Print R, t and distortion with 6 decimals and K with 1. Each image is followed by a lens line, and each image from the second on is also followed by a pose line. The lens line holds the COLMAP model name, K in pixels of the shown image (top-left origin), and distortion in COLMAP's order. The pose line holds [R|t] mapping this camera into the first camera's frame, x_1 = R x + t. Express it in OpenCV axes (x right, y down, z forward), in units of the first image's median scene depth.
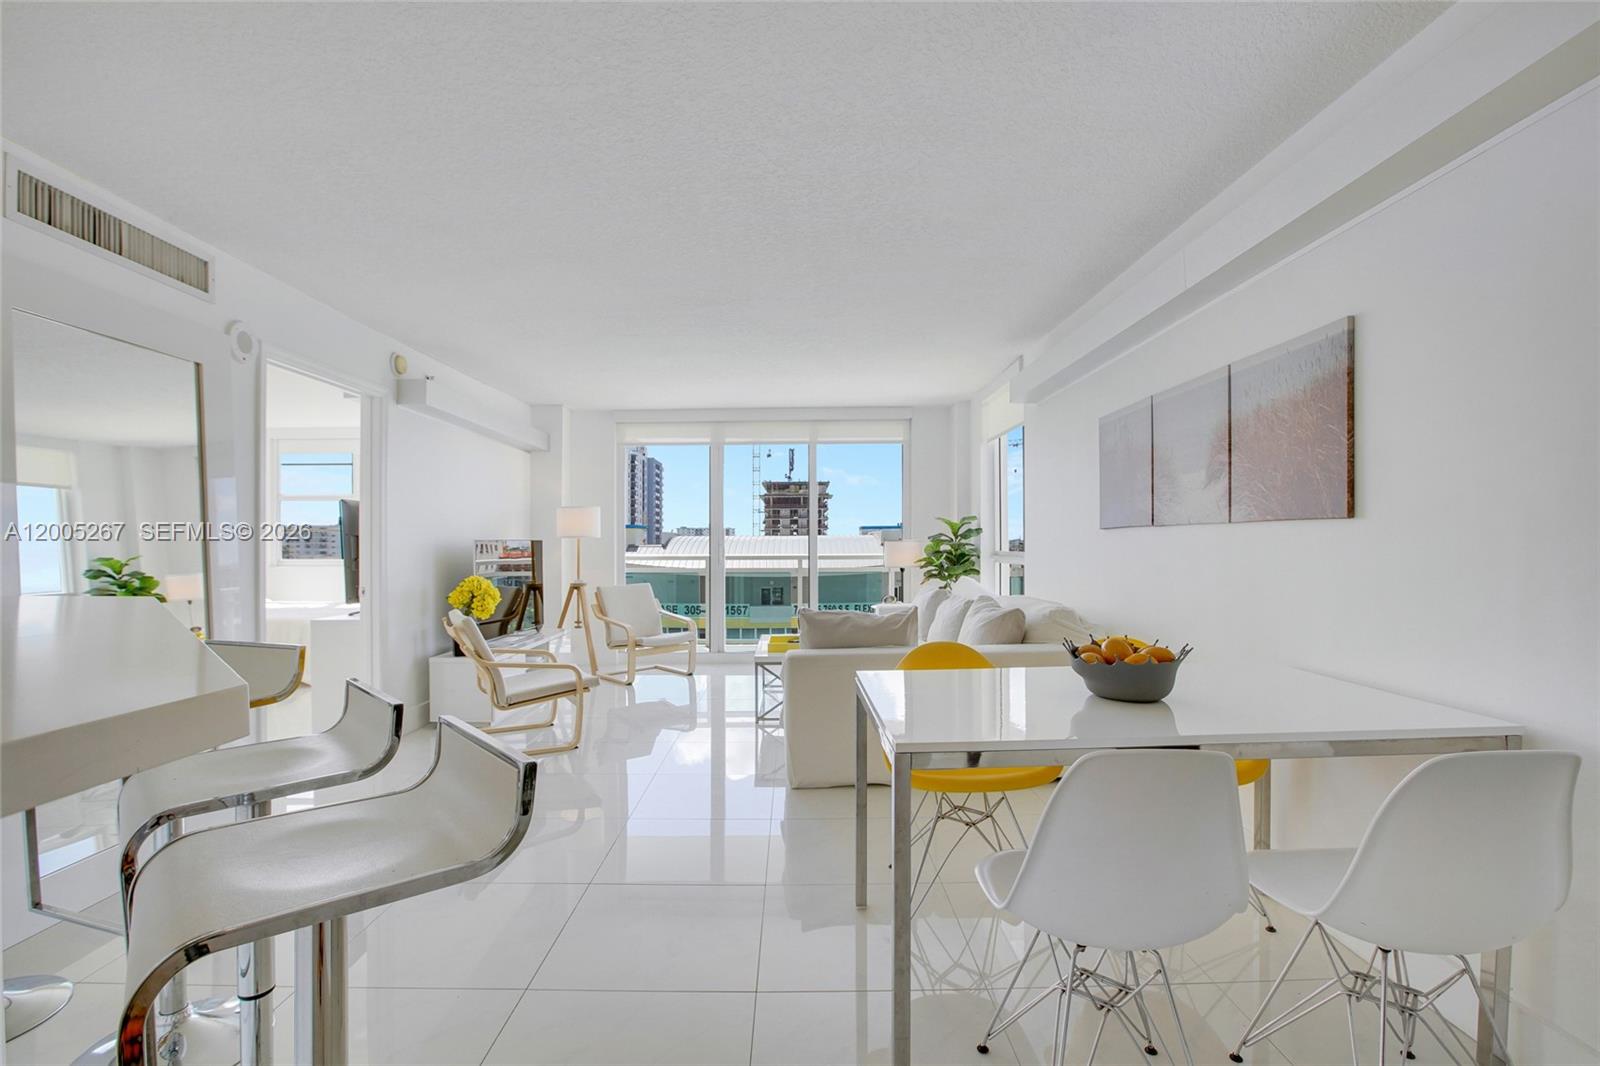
lens RADIAL K [[738.7, 0, 786.7], [0, 738.7, 530.5], [0, 0, 1]] dist [-0.017247, -0.001552]
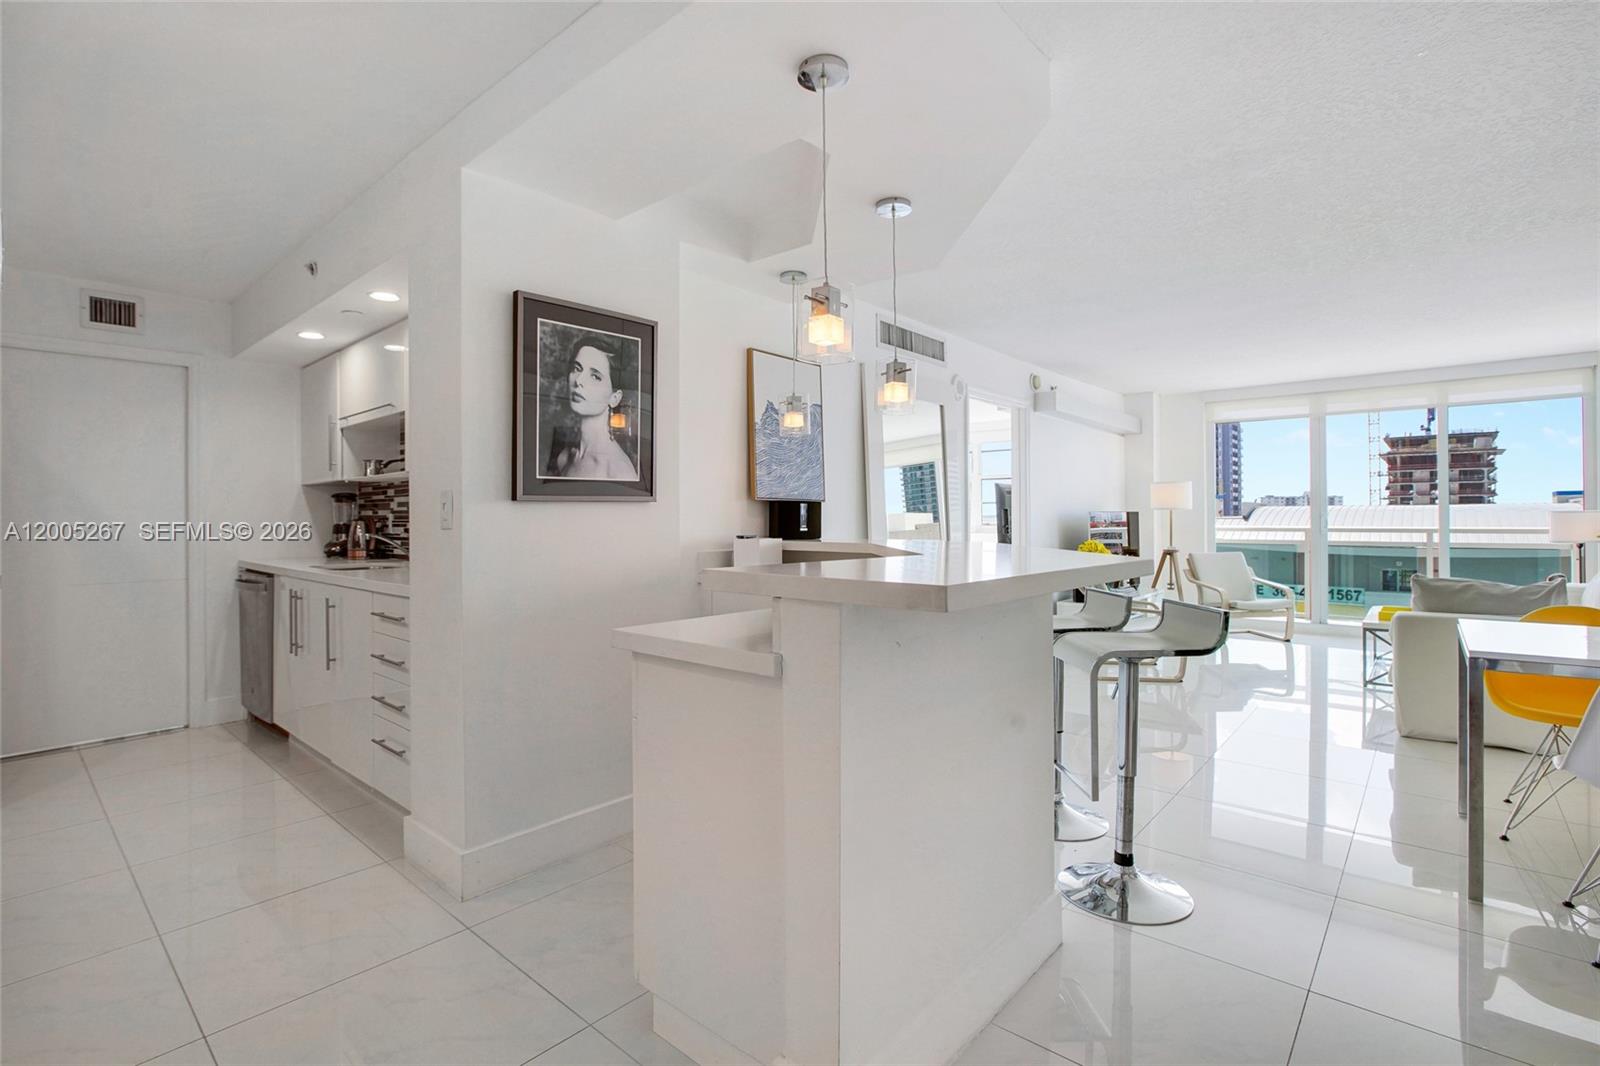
lens RADIAL K [[738.7, 0, 796.1], [0, 738.7, 514.9], [0, 0, 1]] dist [-0.017247, -0.001552]
pose [[0.757208, 0.001850, -0.653171, 0.016551], [0.010025, 0.999845, 0.014454, -0.003529], [0.653096, -0.017493, 0.757073, -0.207207]]
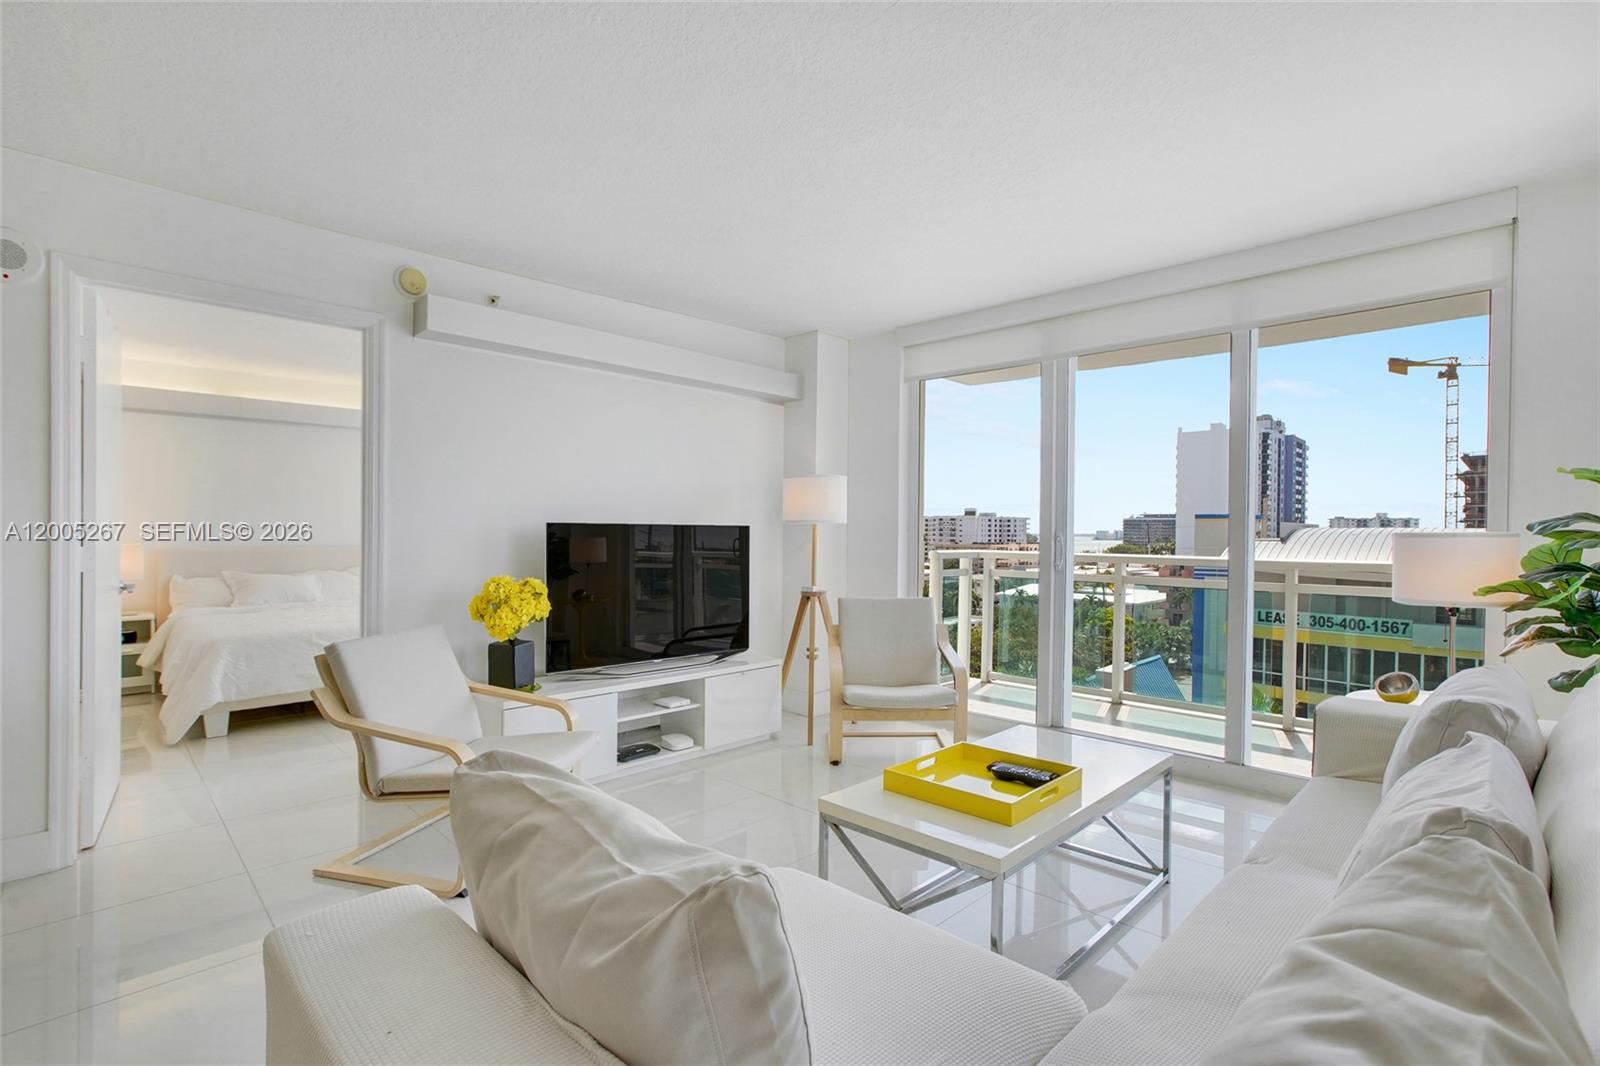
lens RADIAL K [[738.7, 0, 813.0], [0, 738.7, 532.8], [0, 0, 1]] dist [-0.017247, -0.001552]
pose [[0.719871, 0.010642, -0.694026, 0.170428], [0.000117, 0.999881, 0.015454, 0.007948], [0.694108, -0.011206, 0.719784, 0.479212]]
